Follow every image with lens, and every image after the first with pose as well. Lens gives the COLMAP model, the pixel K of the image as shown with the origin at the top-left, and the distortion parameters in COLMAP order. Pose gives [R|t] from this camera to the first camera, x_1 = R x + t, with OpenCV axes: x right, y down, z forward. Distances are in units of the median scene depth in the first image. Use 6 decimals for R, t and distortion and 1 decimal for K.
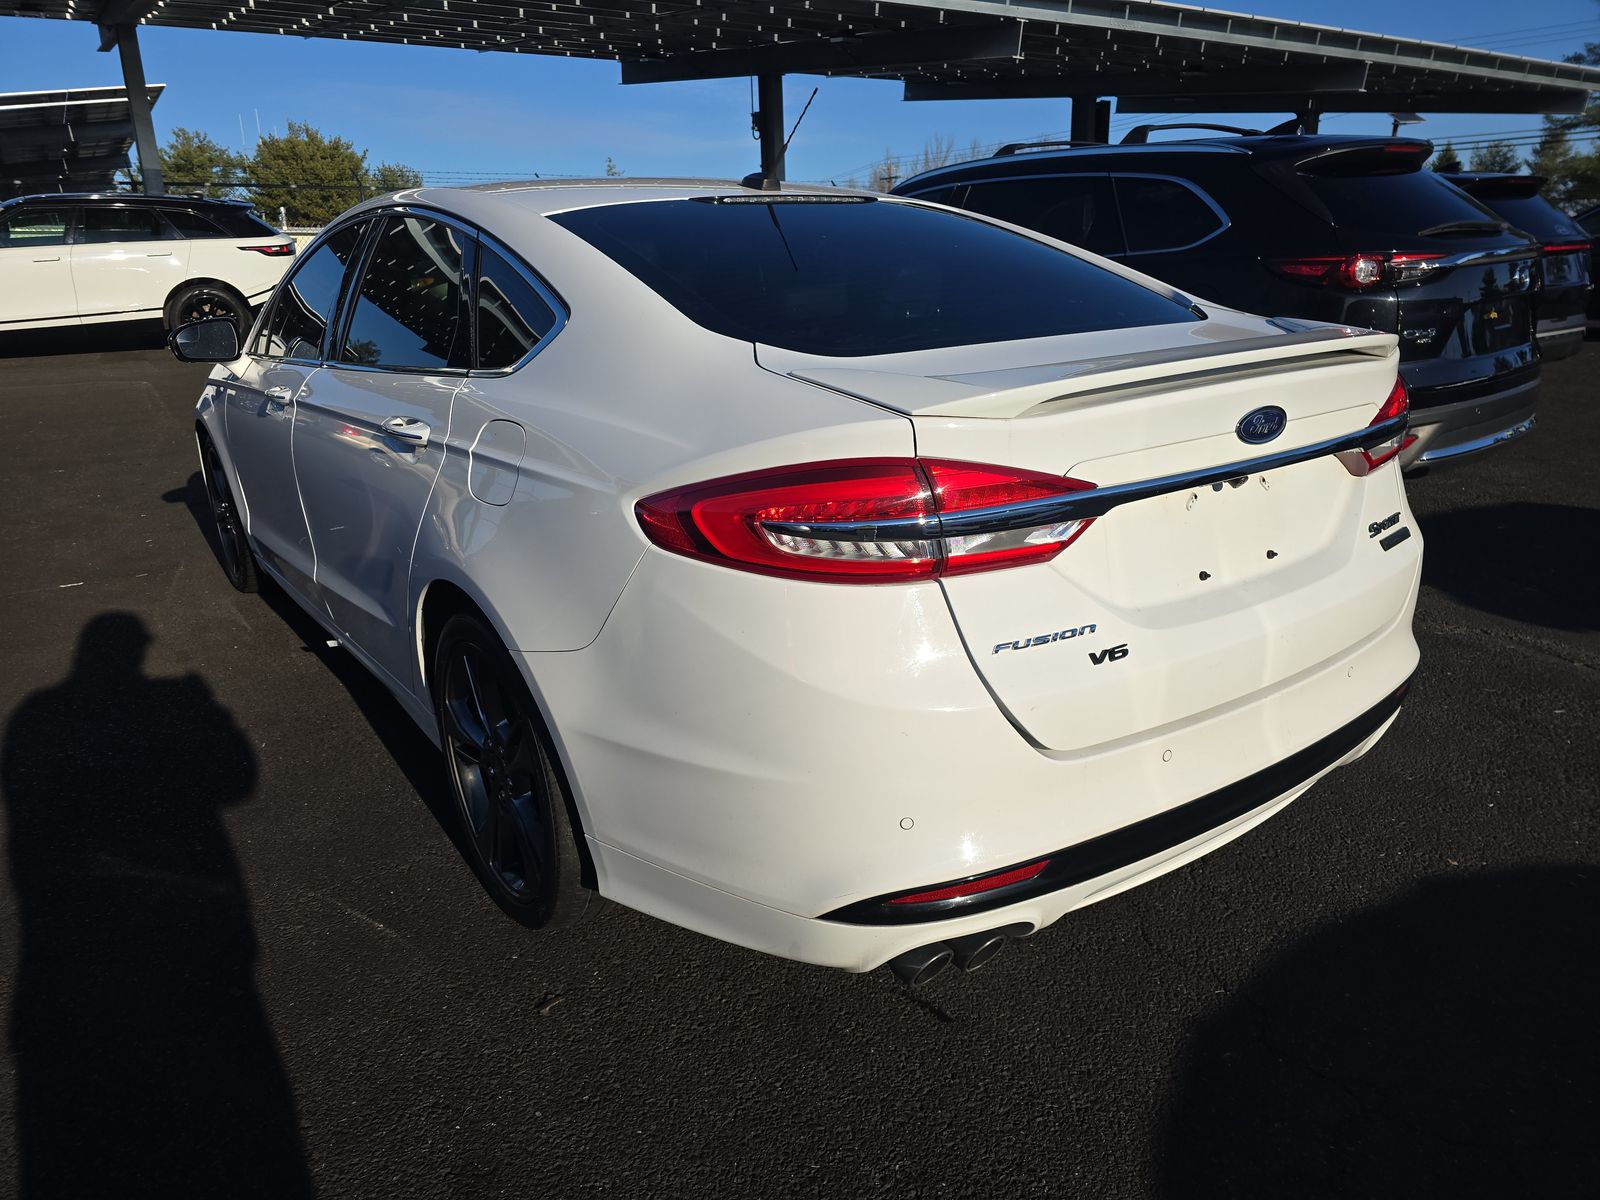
lens RADIAL K [[1066.3, 0, 808.3], [0, 1066.3, 615.2], [0, 0, 1]] dist [0.033143, -0.012966]
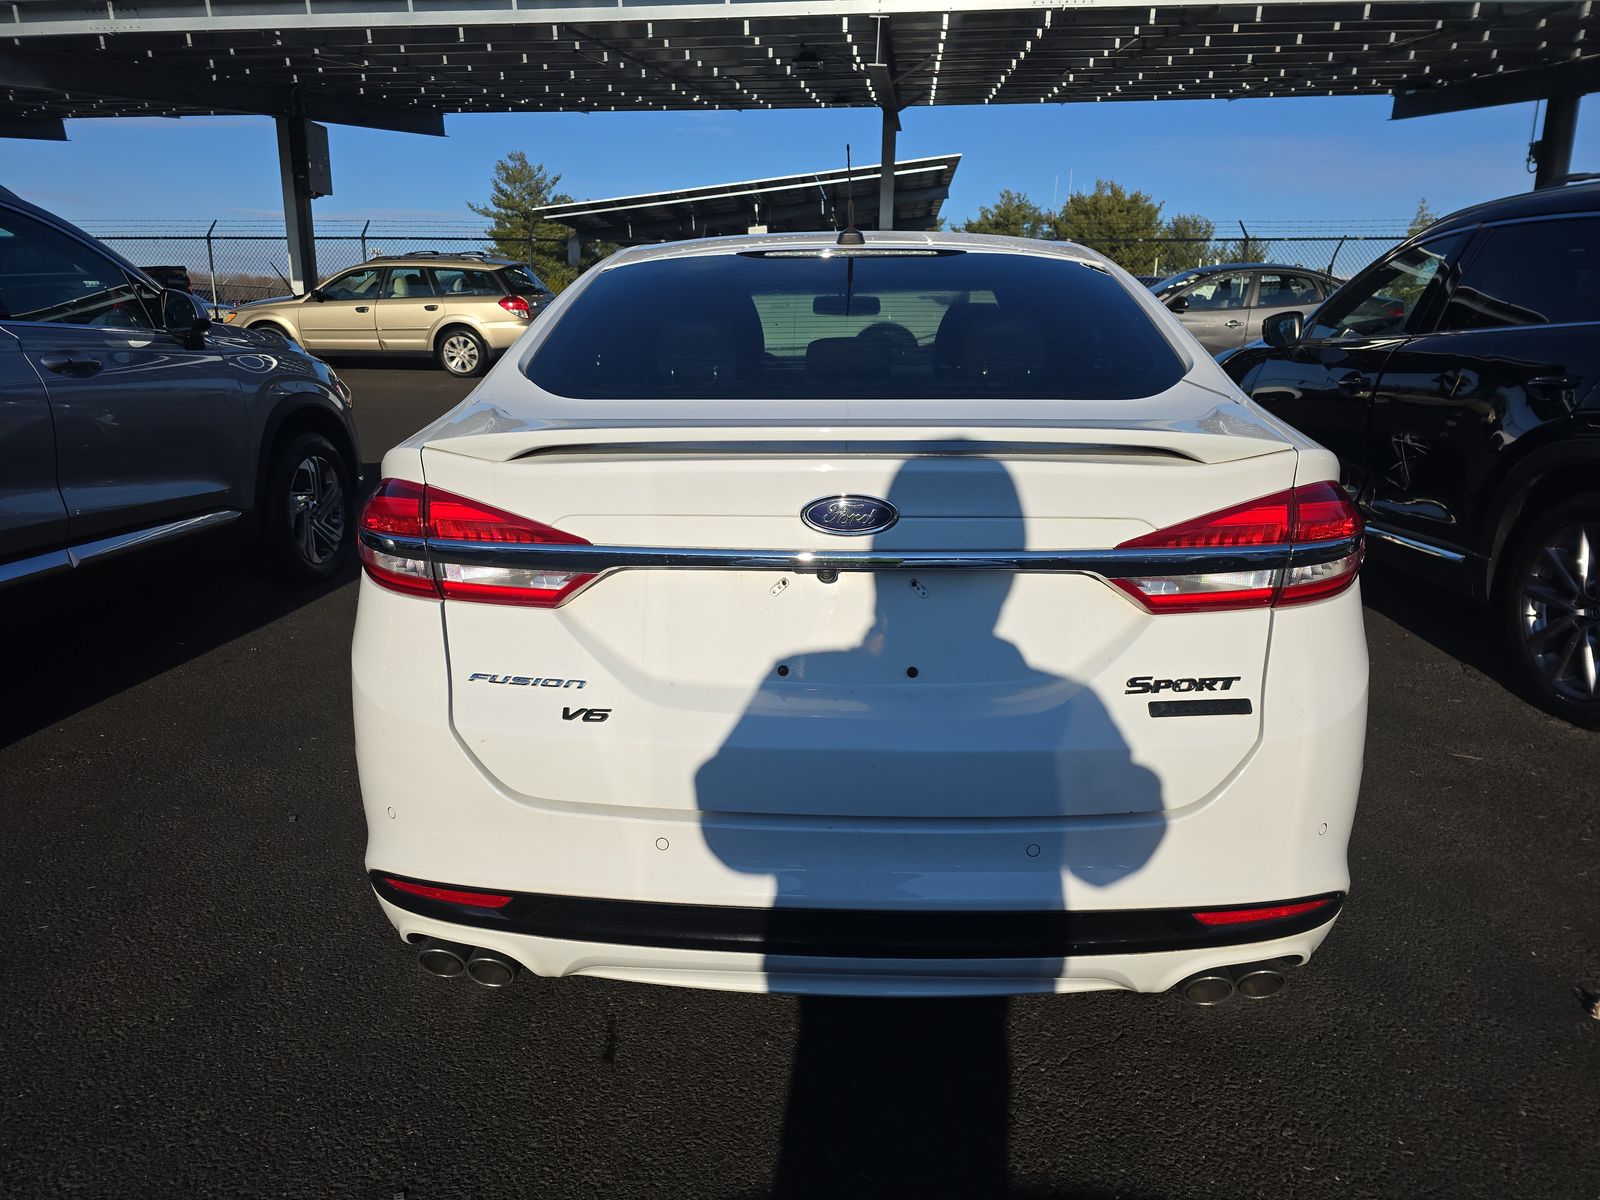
lens RADIAL K [[1066.3, 0, 793.5], [0, 1066.3, 600.0], [0, 0, 1]] dist [0.033143, -0.012966]
pose [[0.782658, 0.190726, -0.592512, 0.641969], [-0.221417, 0.974945, 0.021355, -0.083354], [0.581740, 0.114479, 0.805278, 0.201211]]
